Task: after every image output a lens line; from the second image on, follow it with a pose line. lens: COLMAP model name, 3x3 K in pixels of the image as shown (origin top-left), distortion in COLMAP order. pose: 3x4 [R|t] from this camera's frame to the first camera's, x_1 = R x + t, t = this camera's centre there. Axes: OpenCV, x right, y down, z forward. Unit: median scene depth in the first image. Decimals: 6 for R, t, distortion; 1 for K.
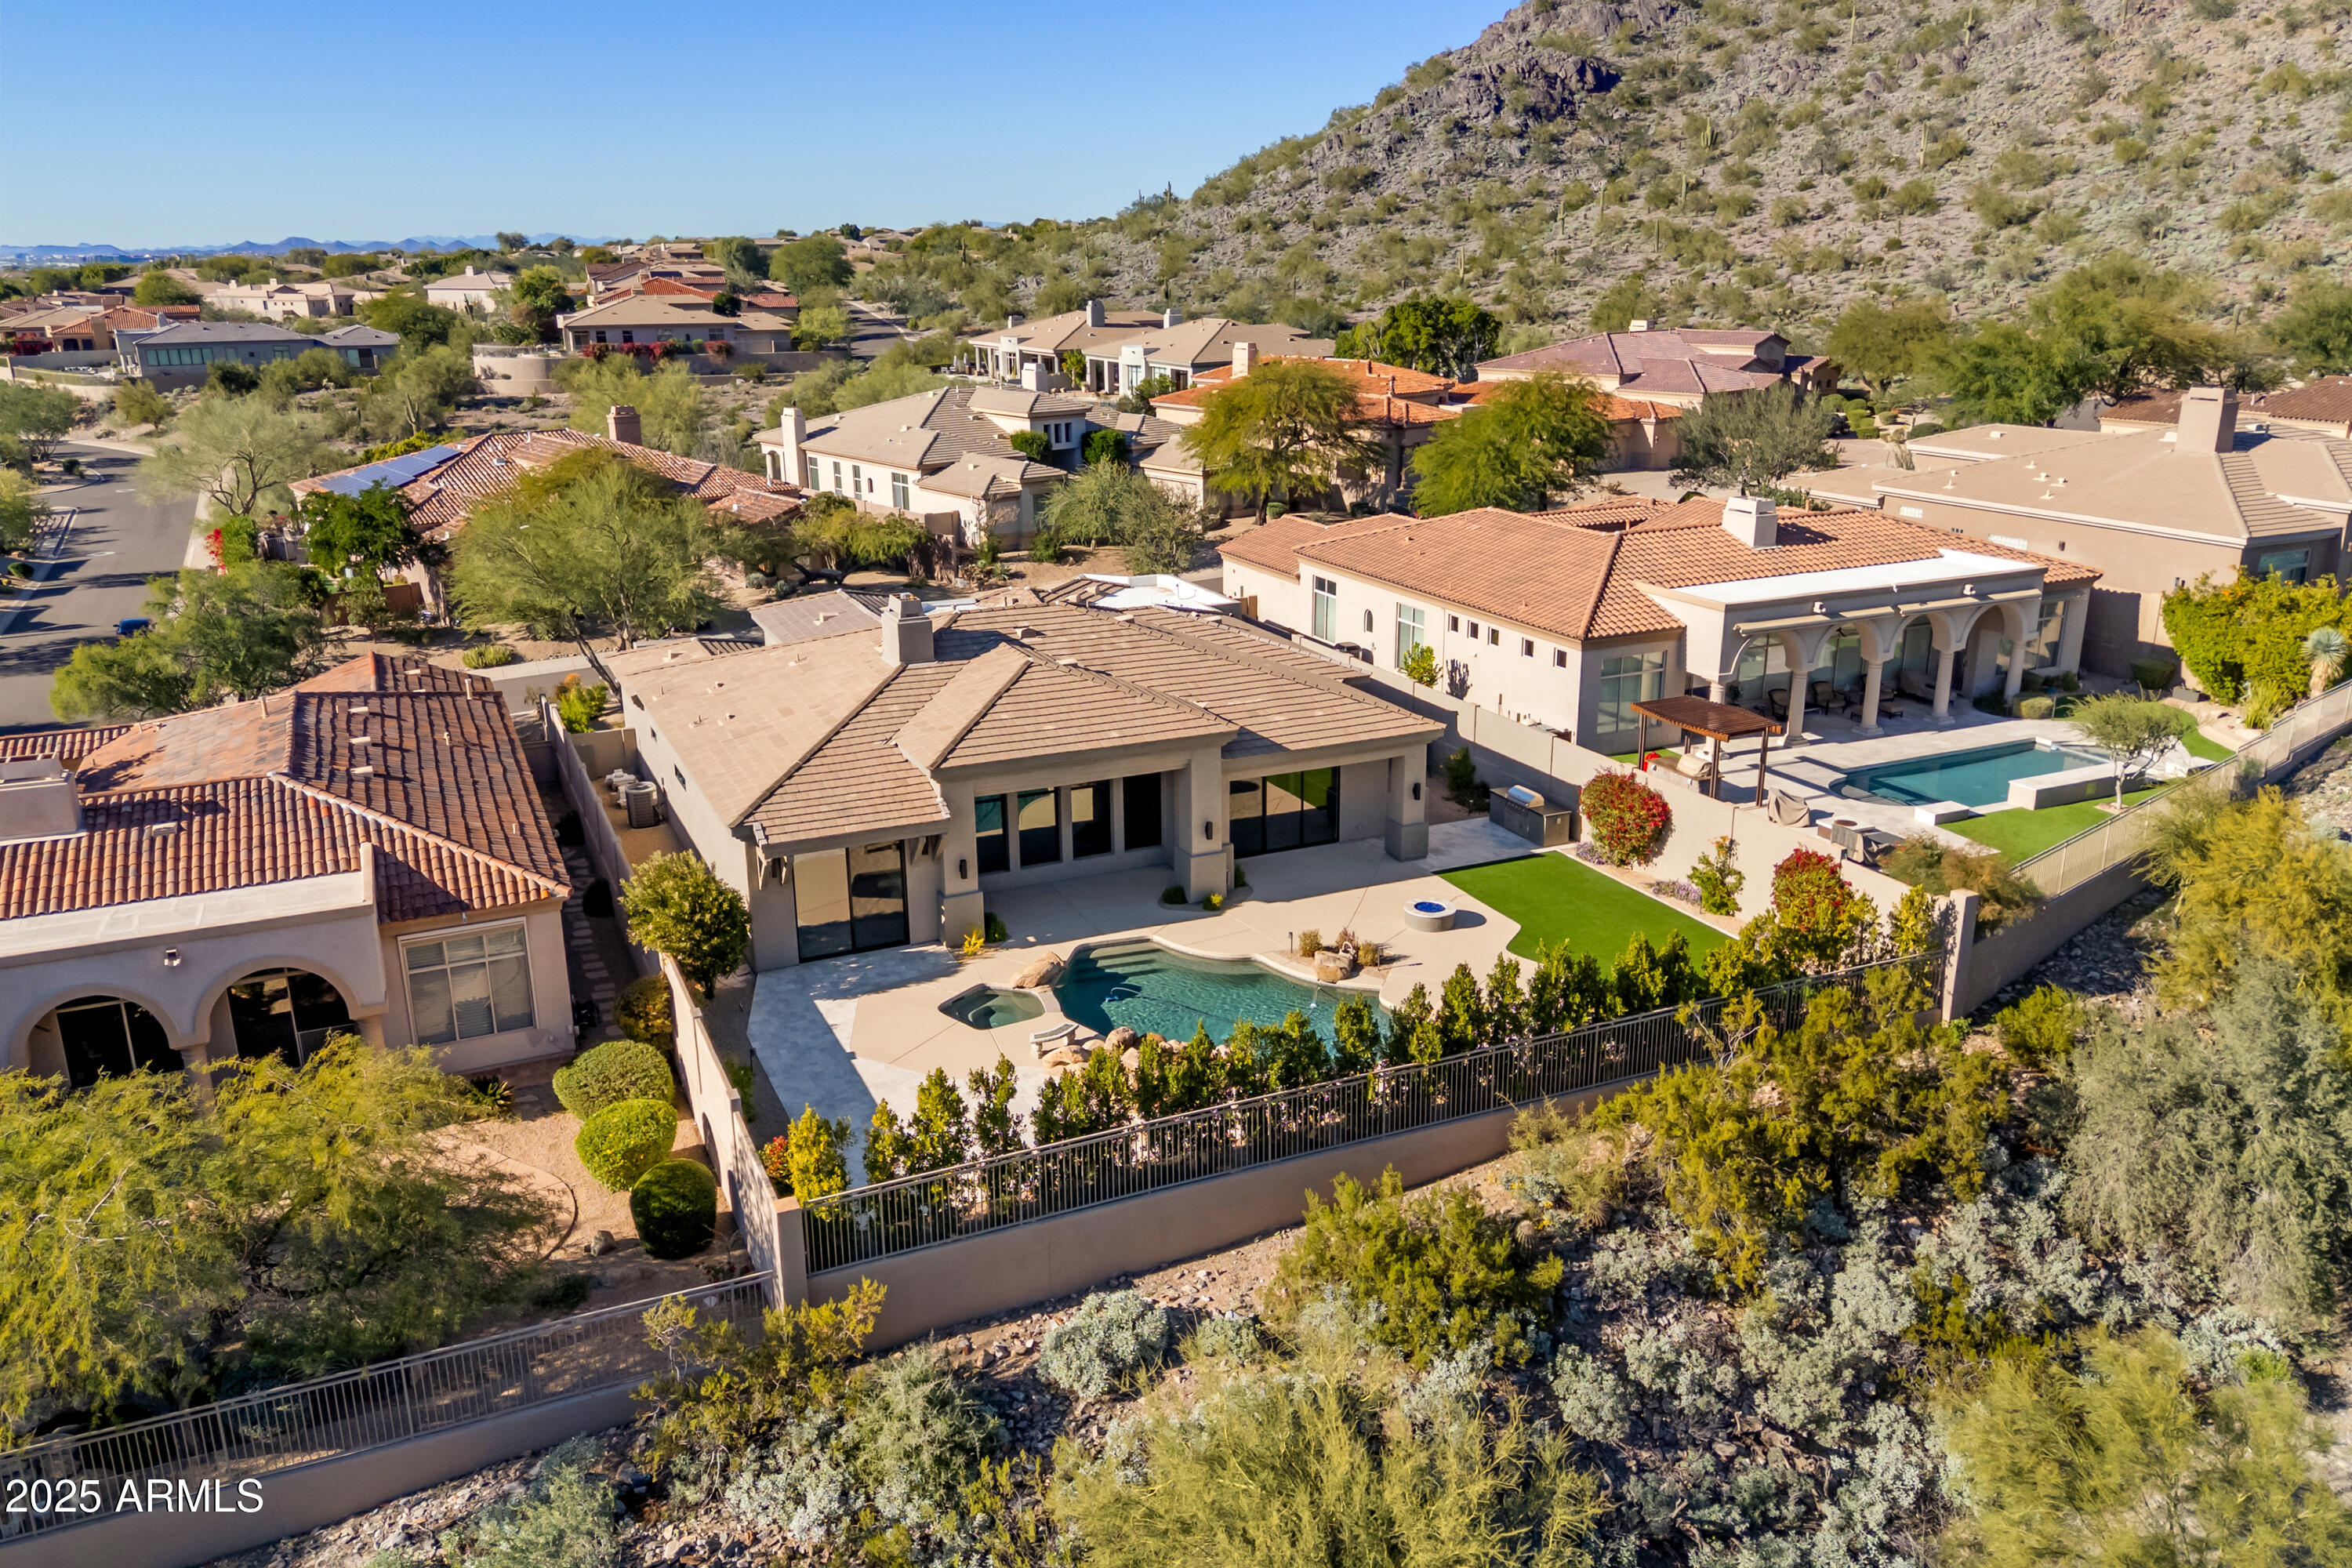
lens RADIAL K [[1733.1, 0, 1180.4], [0, 1733.1, 770.1], [0, 0, 1]] dist [0.059266, -0.046810]
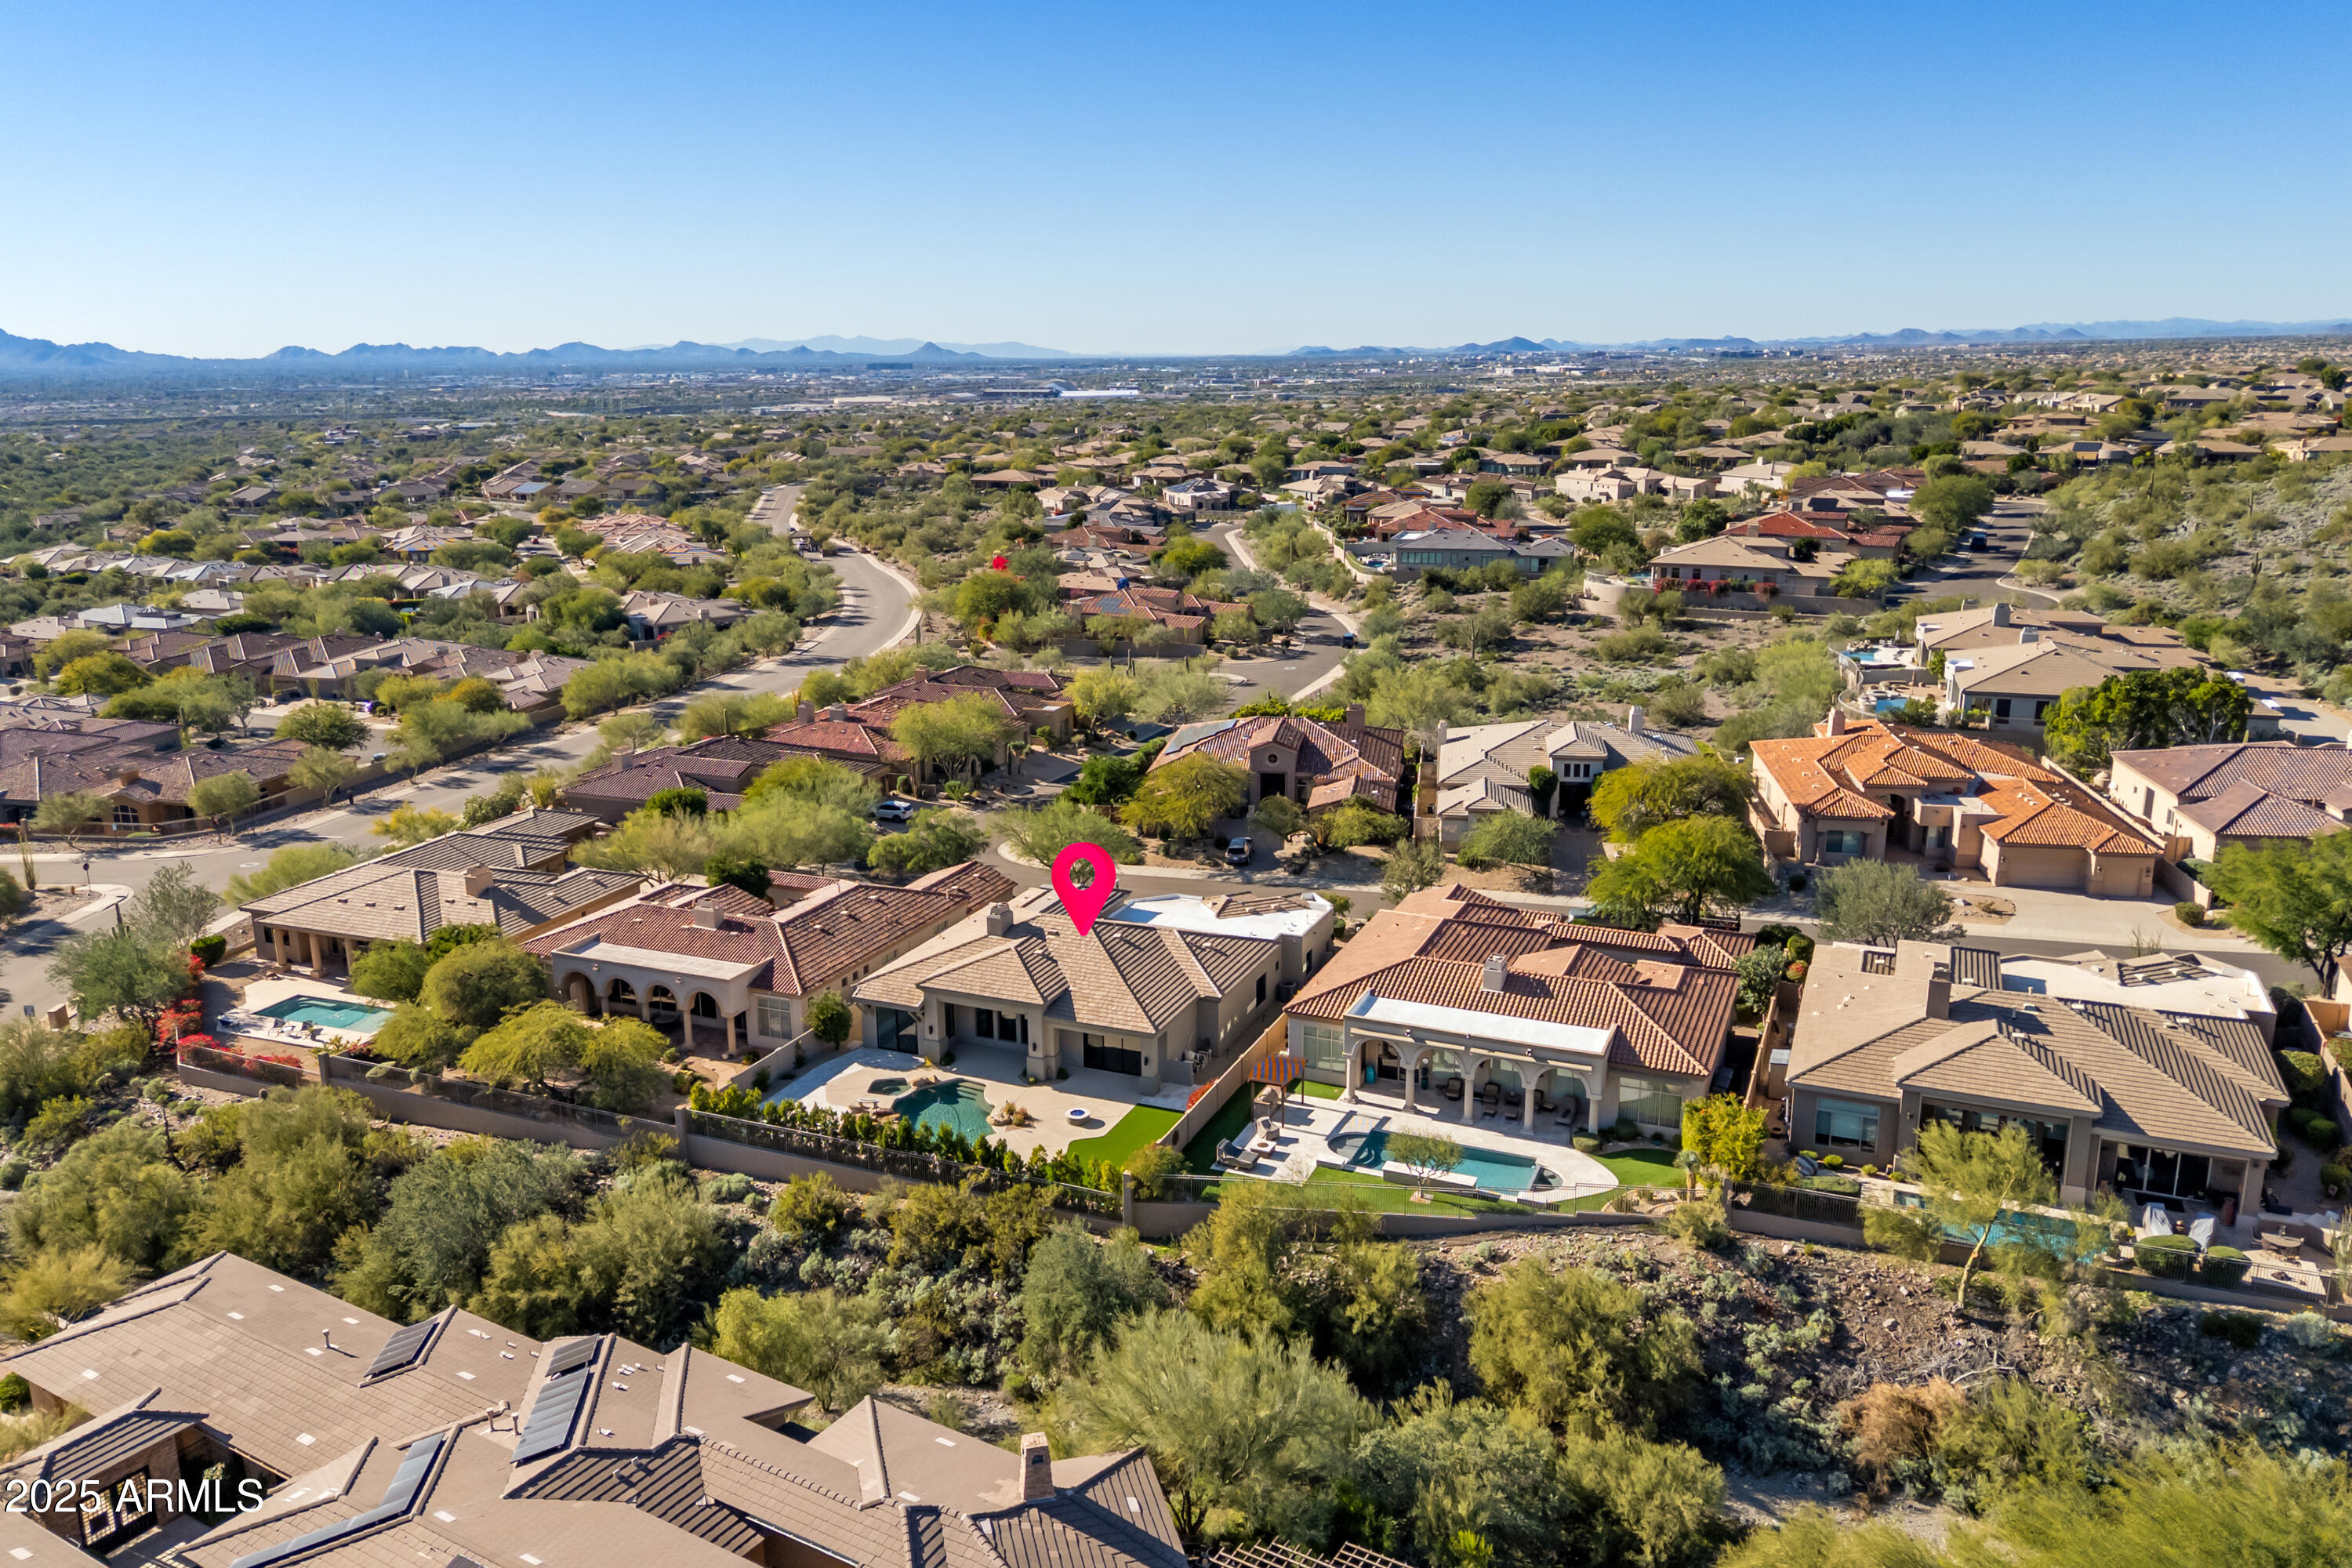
lens RADIAL K [[1733.1, 0, 1180.4], [0, 1733.1, 770.1], [0, 0, 1]] dist [0.059266, -0.046810]
pose [[0.671024, 0.178065, -0.719736, 1.367539], [-0.211154, 0.976430, 0.044708, -0.365687], [0.710733, 0.121975, 0.692807, -0.339139]]
